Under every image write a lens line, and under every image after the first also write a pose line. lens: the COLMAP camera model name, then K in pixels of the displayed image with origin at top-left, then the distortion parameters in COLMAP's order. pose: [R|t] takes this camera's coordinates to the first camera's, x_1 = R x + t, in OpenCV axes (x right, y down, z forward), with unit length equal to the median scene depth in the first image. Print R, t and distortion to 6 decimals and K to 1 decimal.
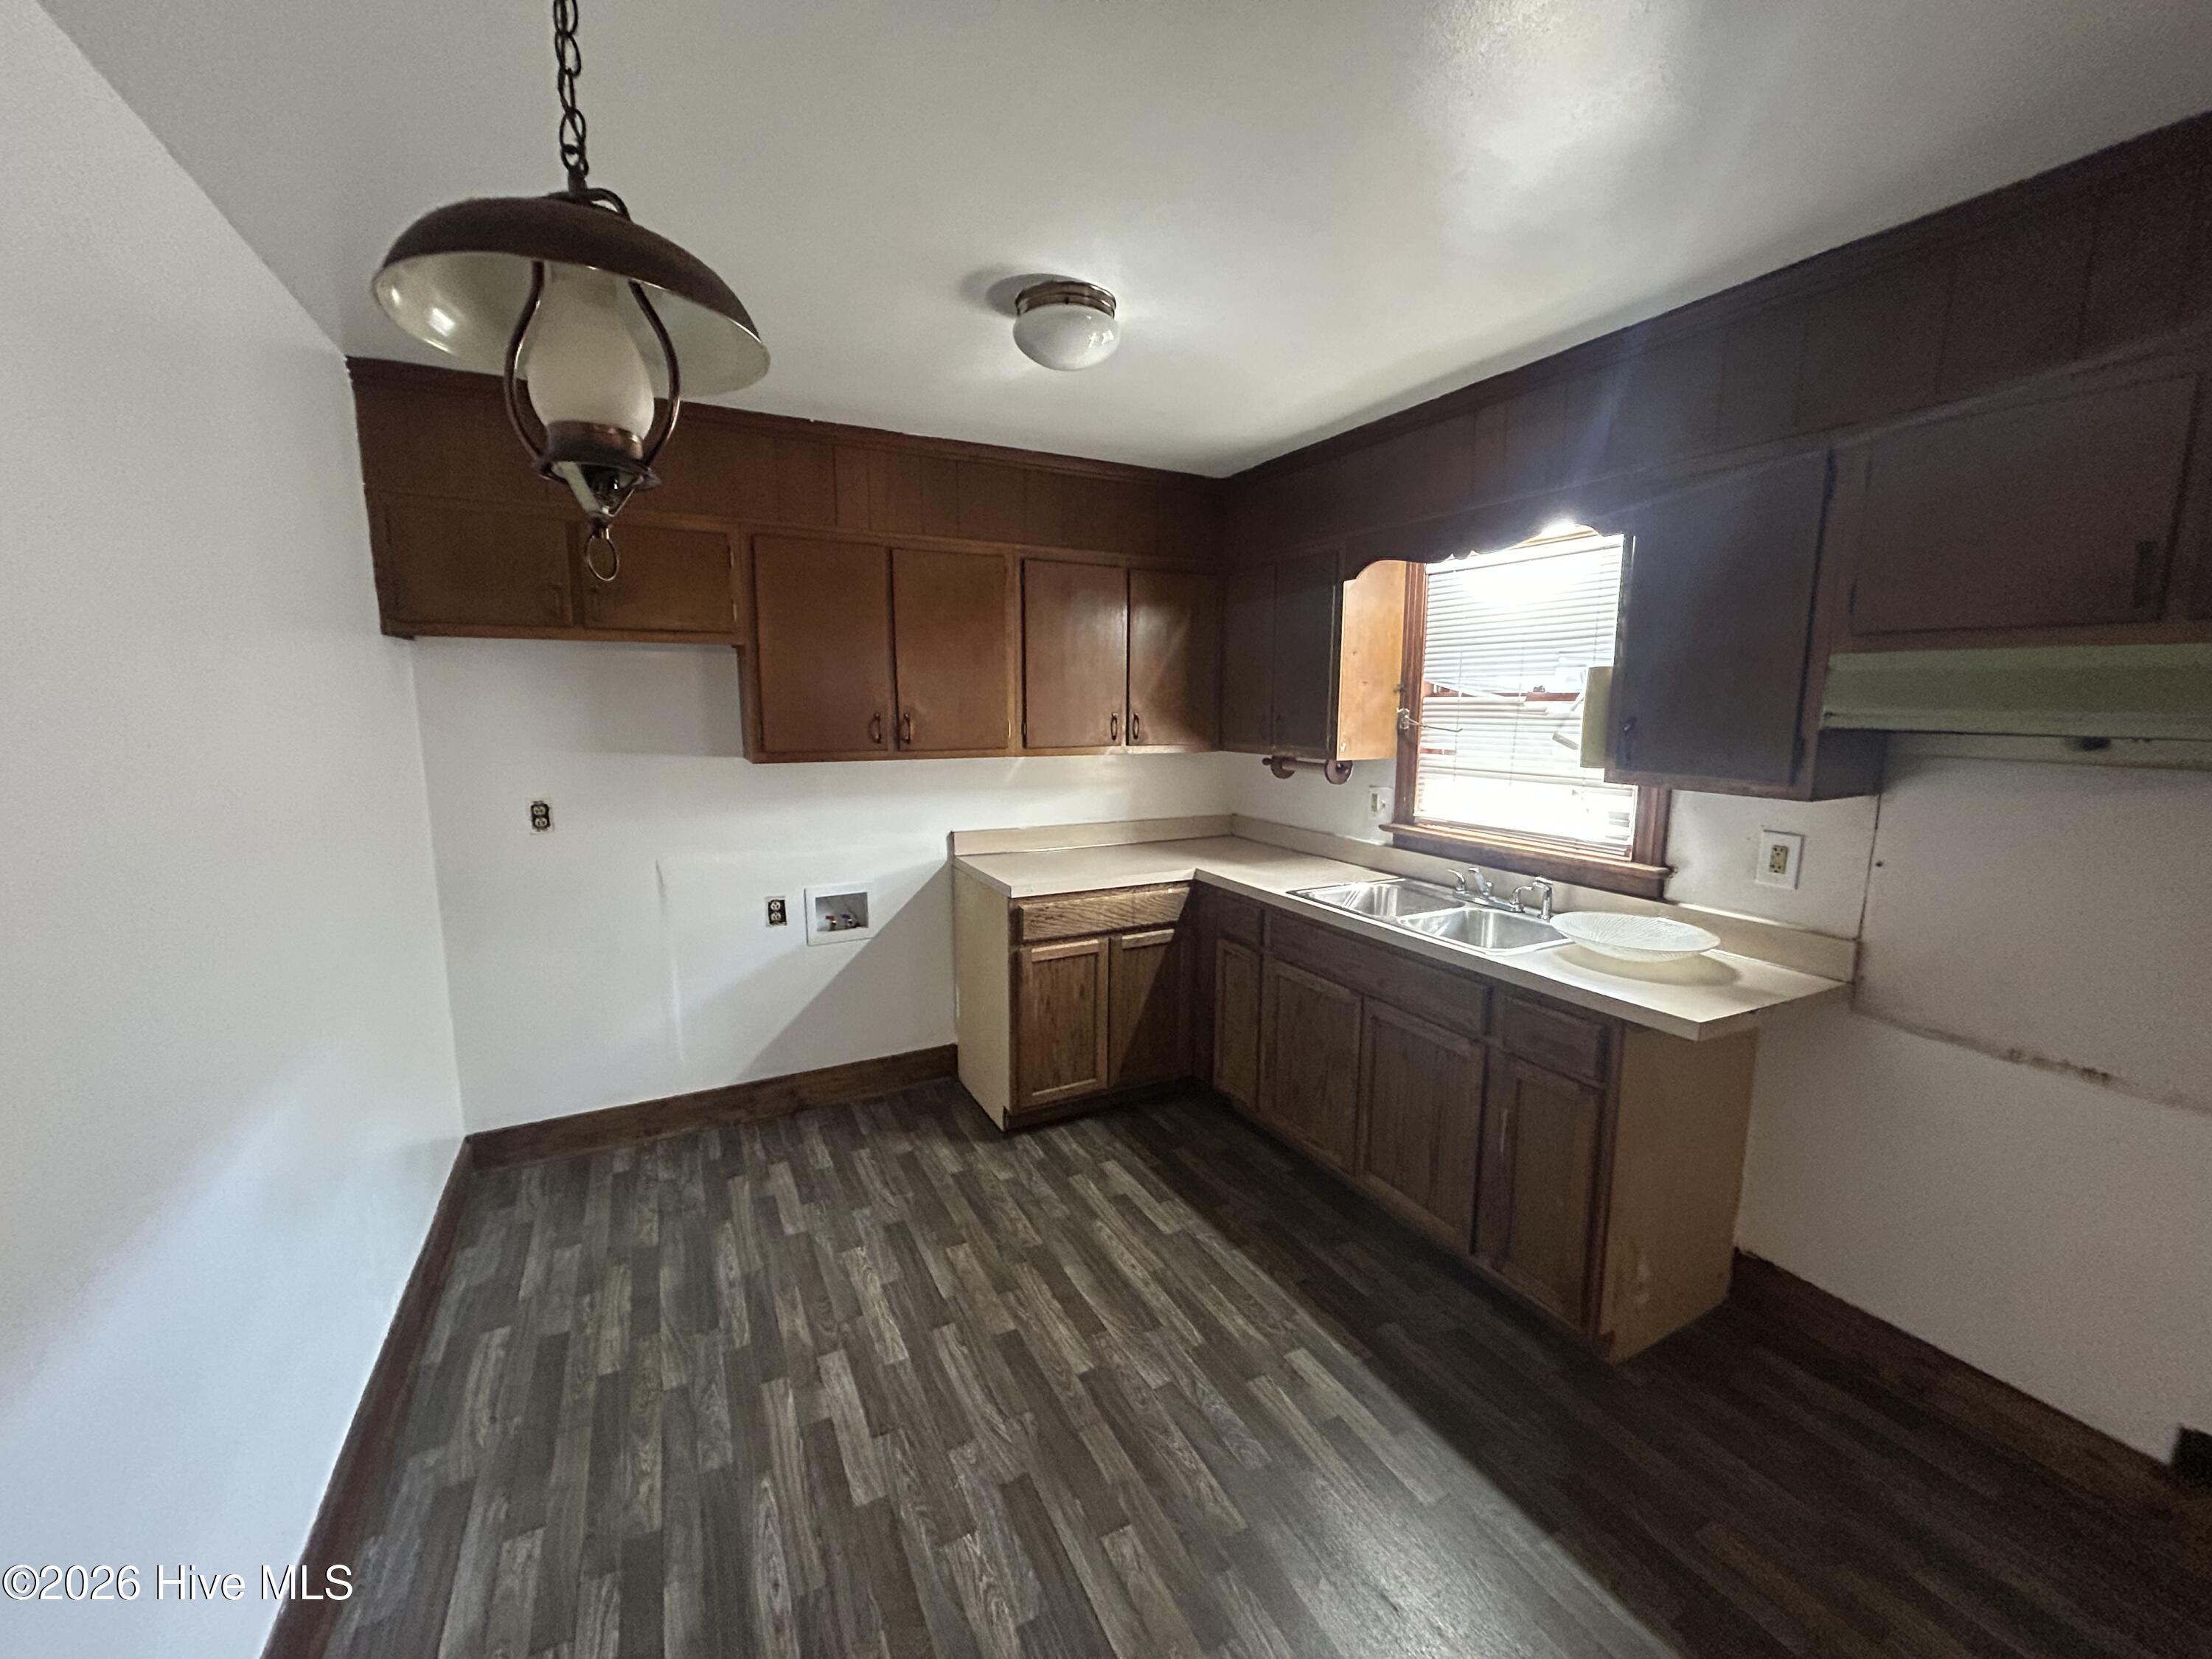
lens RADIAL K [[887.1, 0, 1105.3], [0, 887.1, 831.0], [0, 0, 1]] dist [-0.000537, 0.000202]
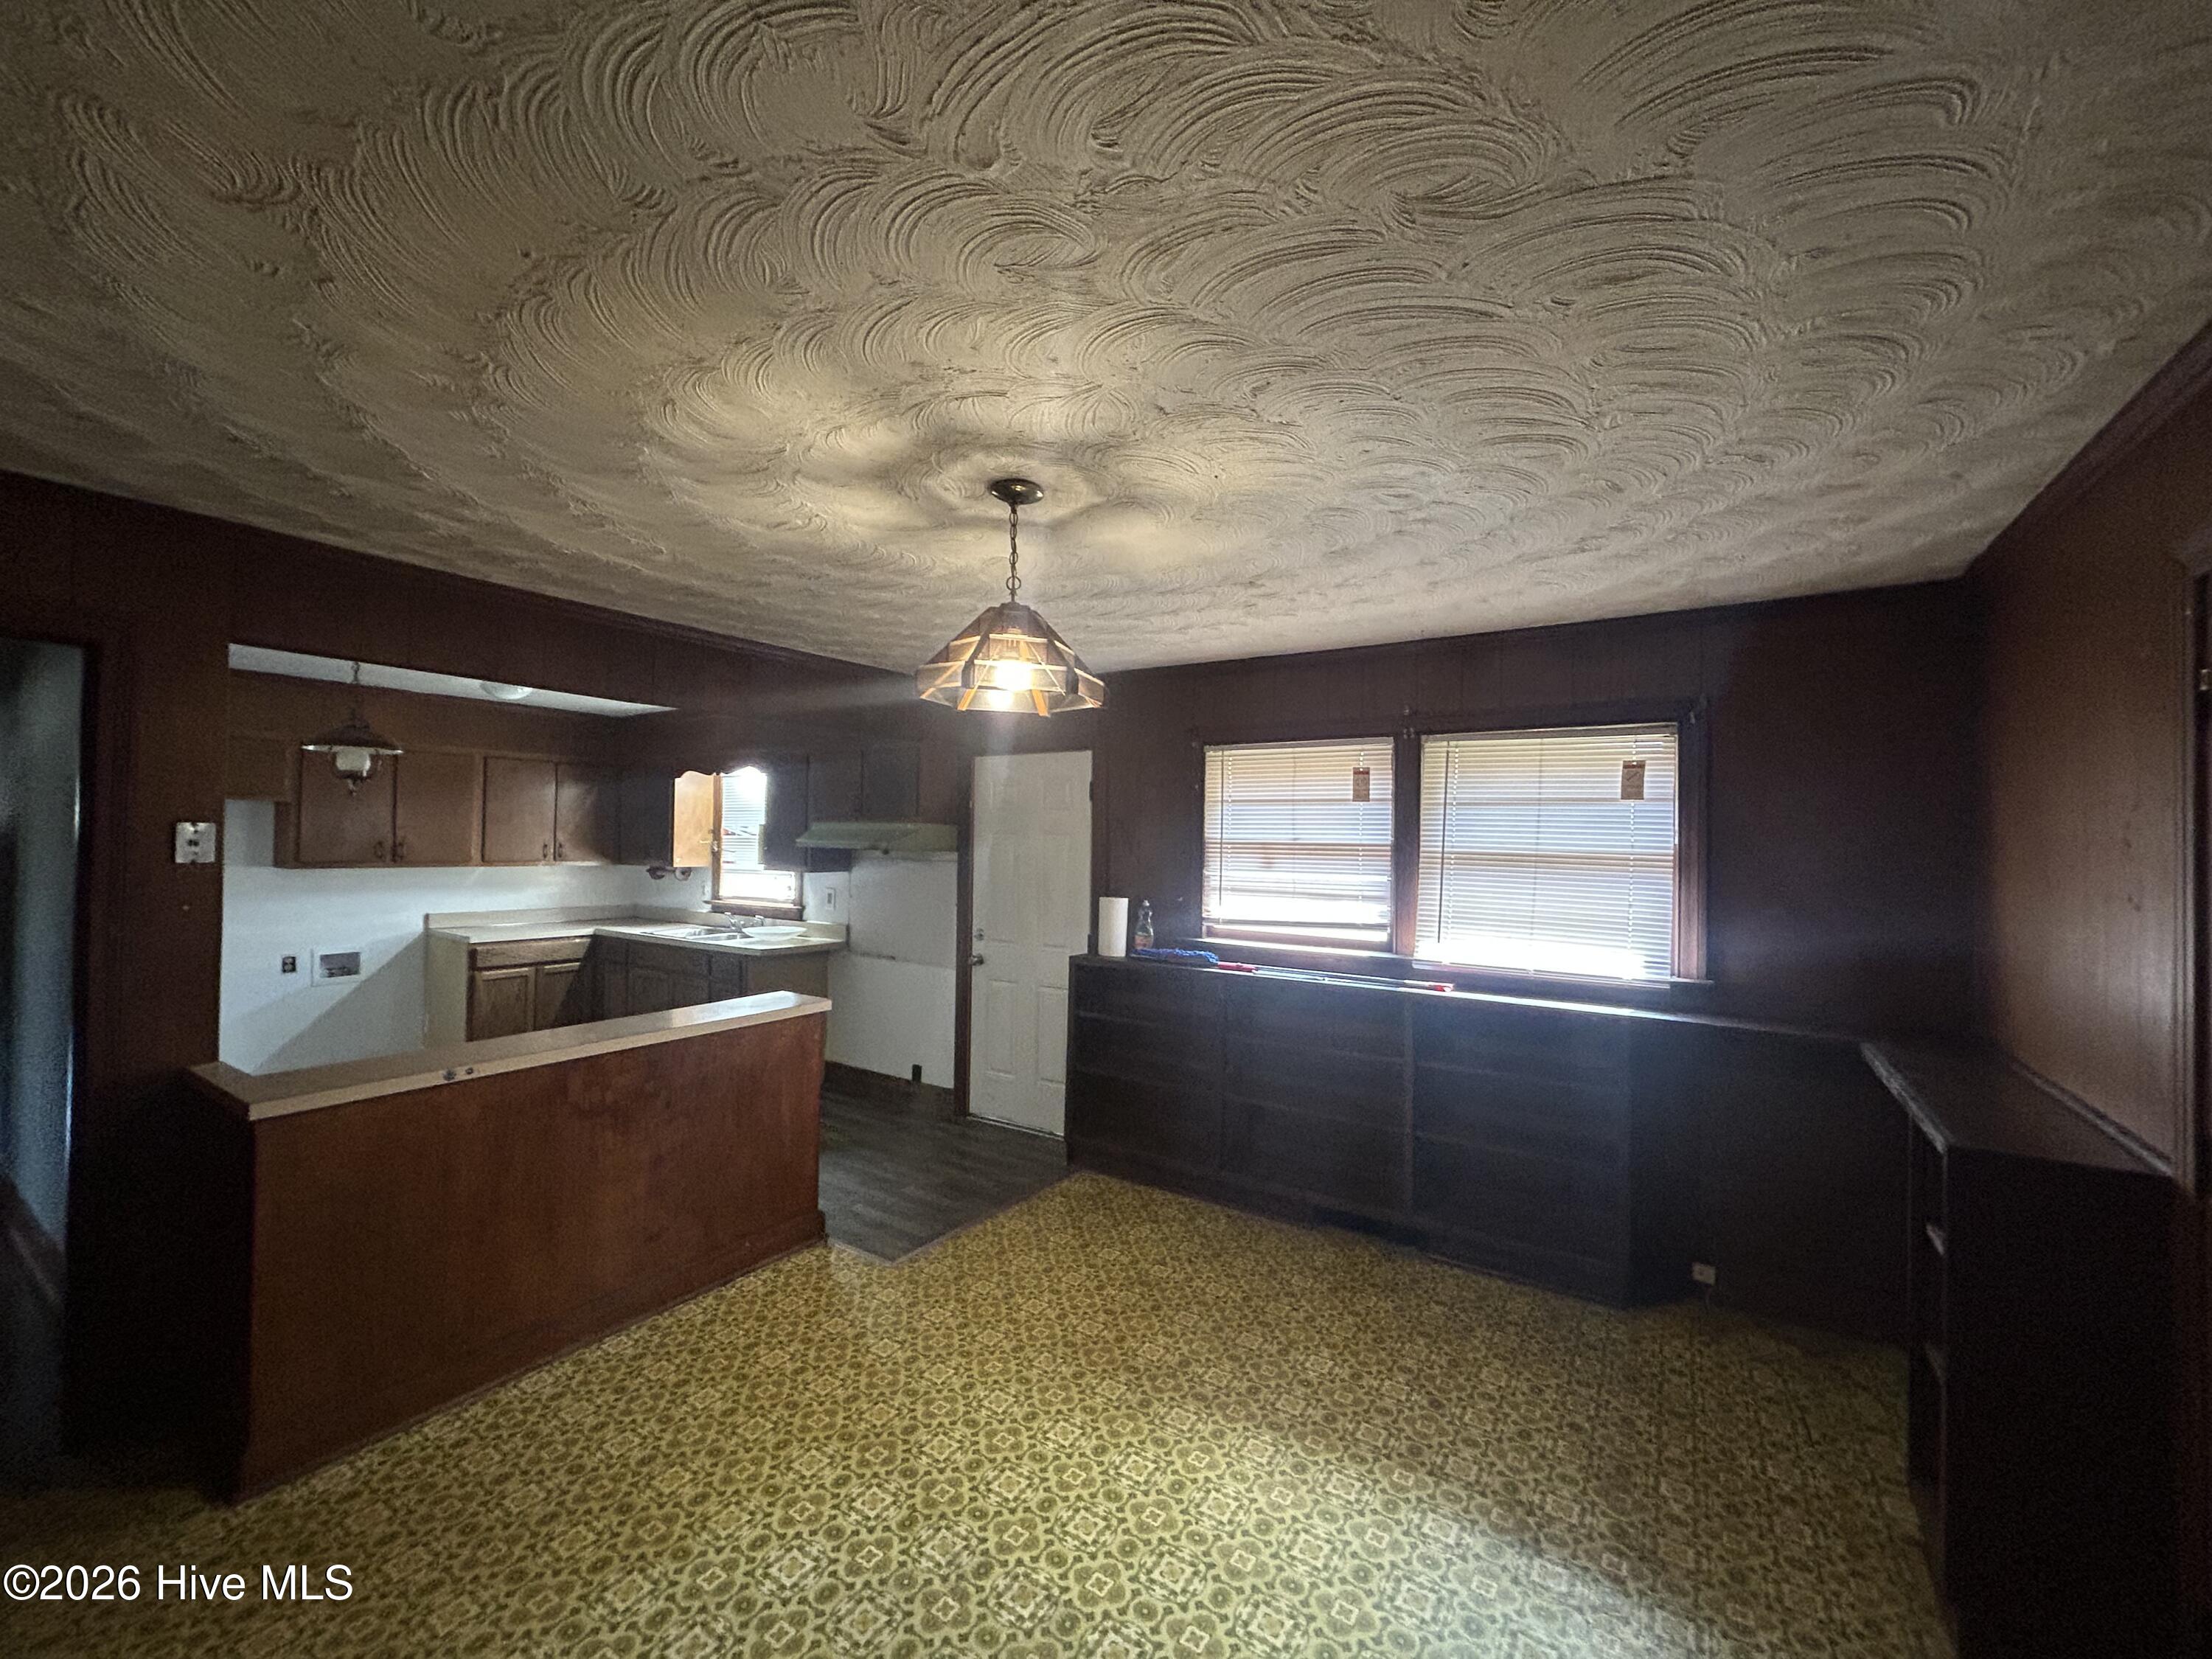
lens RADIAL K [[887.1, 0, 1102.9], [0, 887.1, 825.8], [0, 0, 1]] dist [-0.000537, 0.000202]
pose [[0.874636, 0.018105, 0.484441, 0.162035], [0.059443, 0.987756, -0.144238, 0.202152], [-0.481121, 0.154953, 0.862851, -1.385894]]
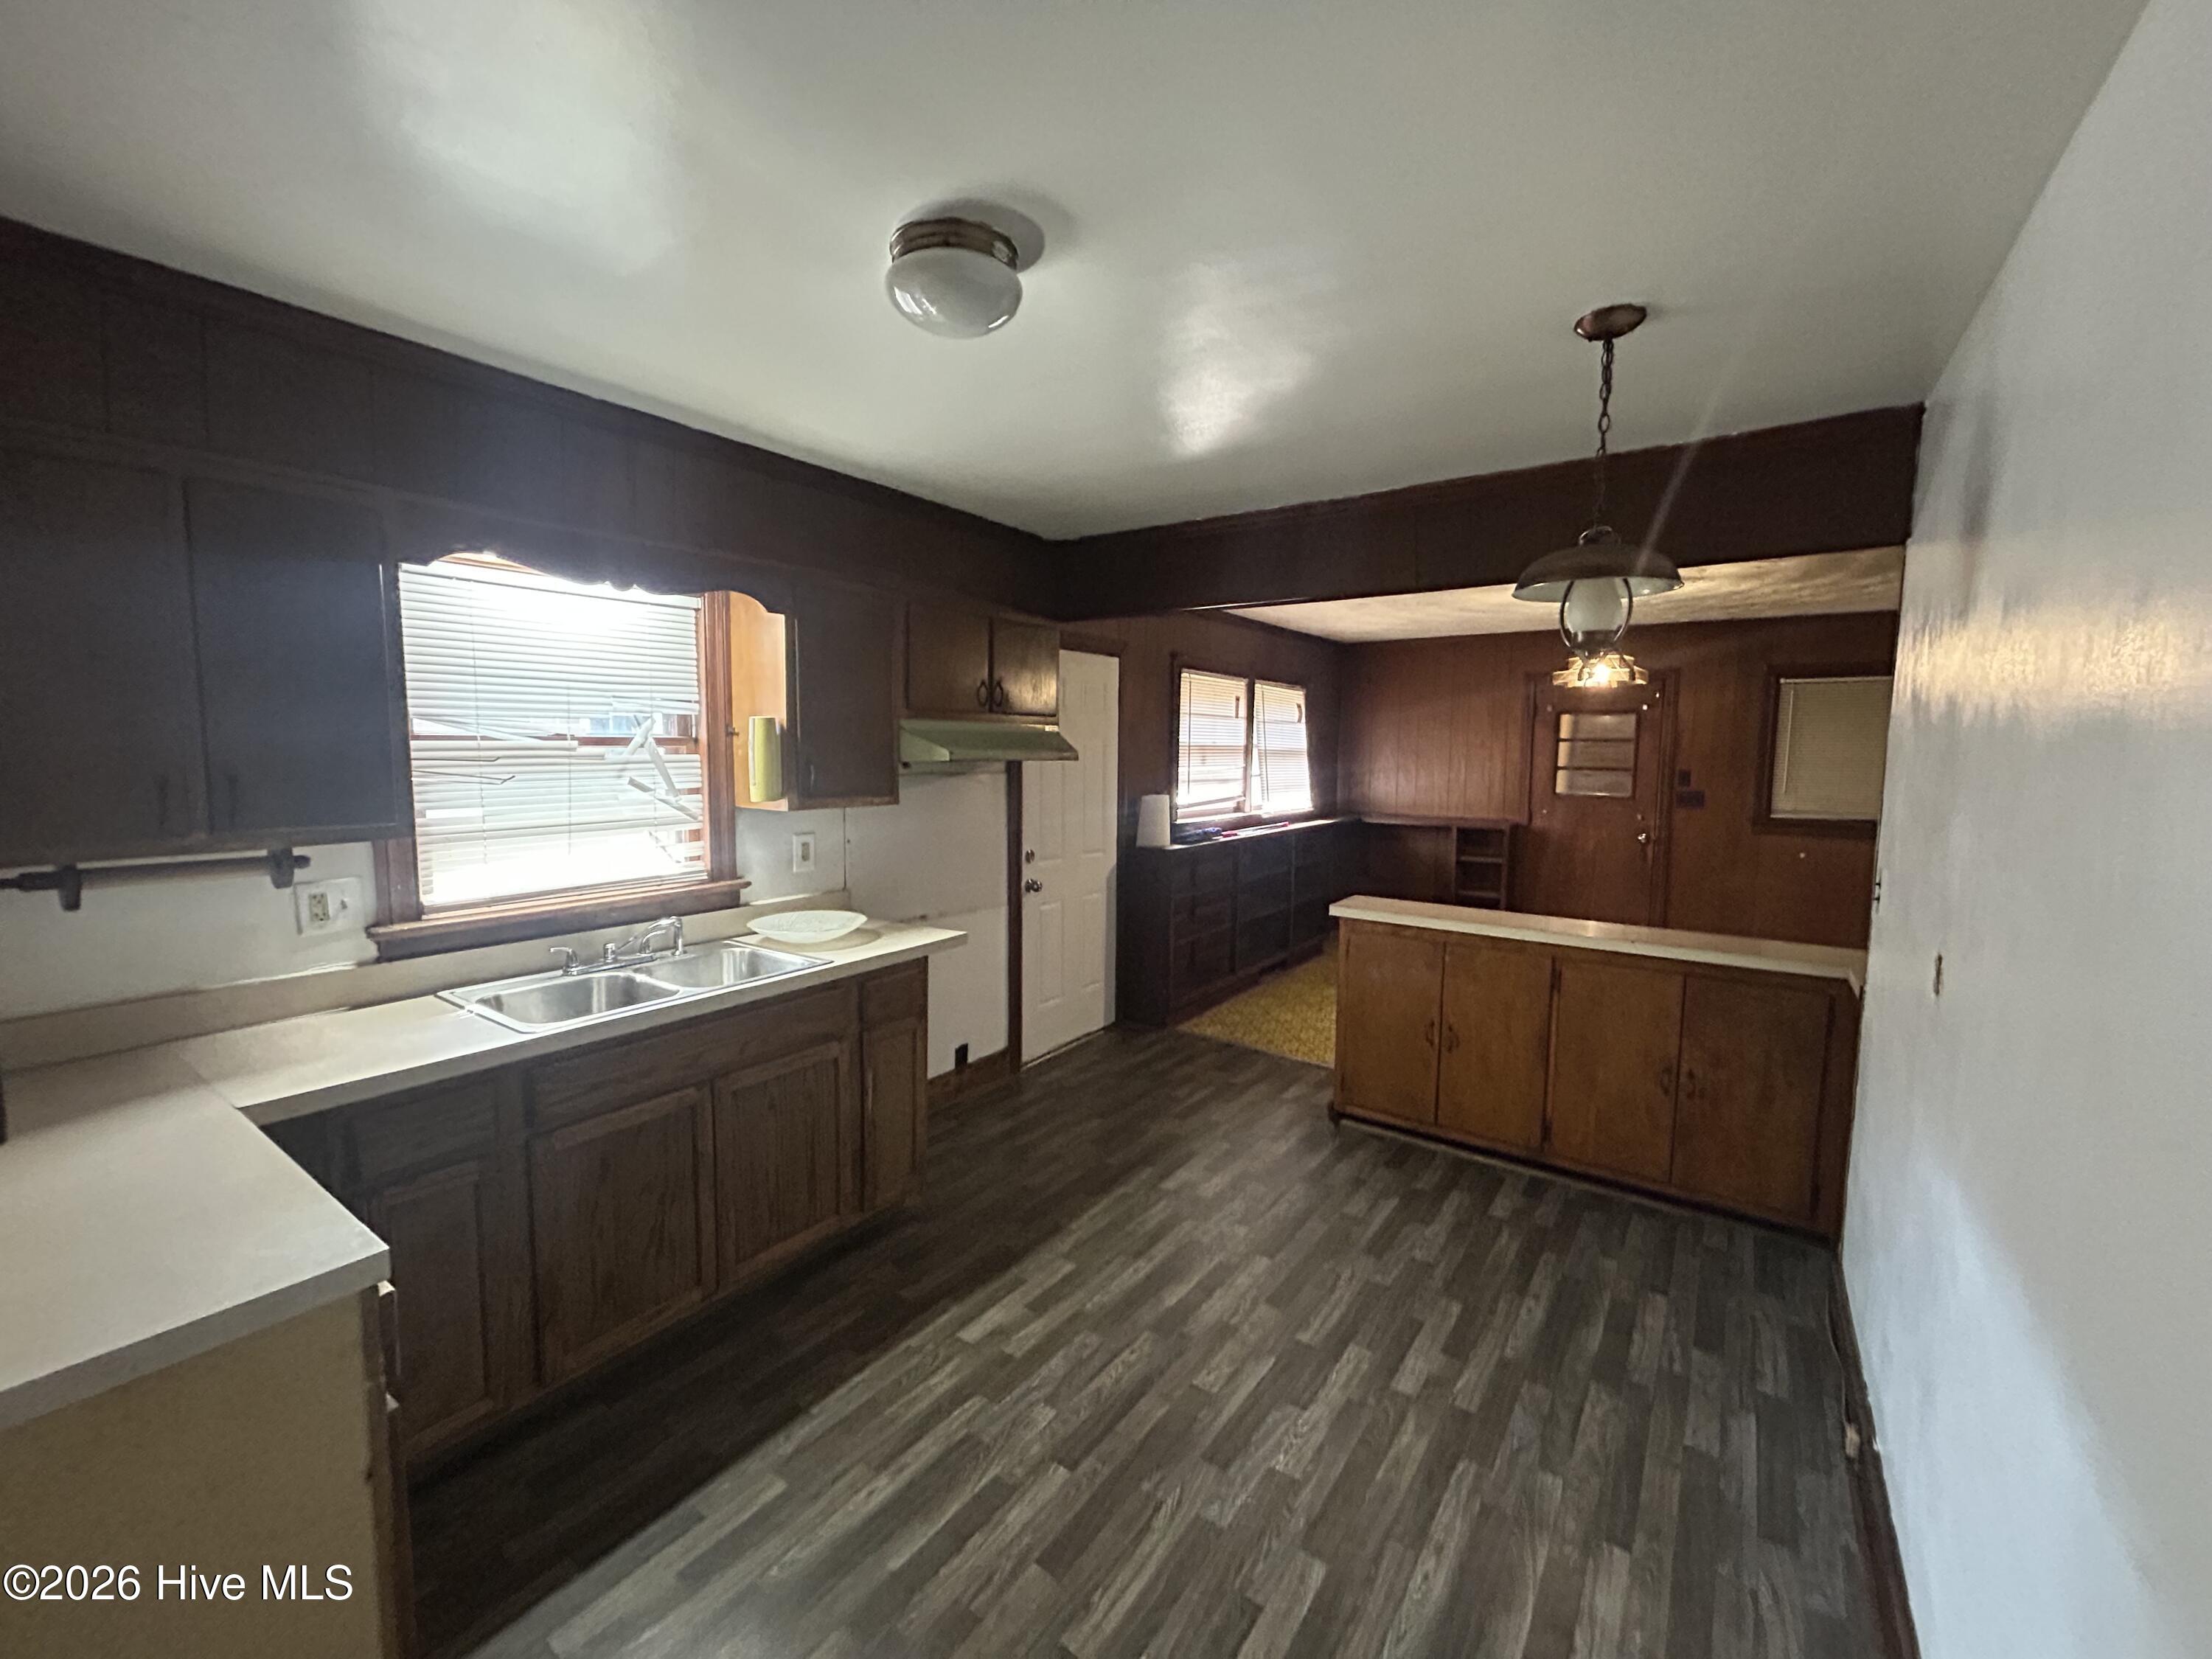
lens RADIAL K [[887.1, 0, 1107.0], [0, 887.1, 832.3], [0, 0, 1]] dist [-0.000537, 0.000202]
pose [[-0.459477, -0.091977, 0.883414, -0.636592], [0.123149, 0.978419, 0.165920, -0.151559], [-0.879611, 0.185028, -0.438234, 0.988278]]
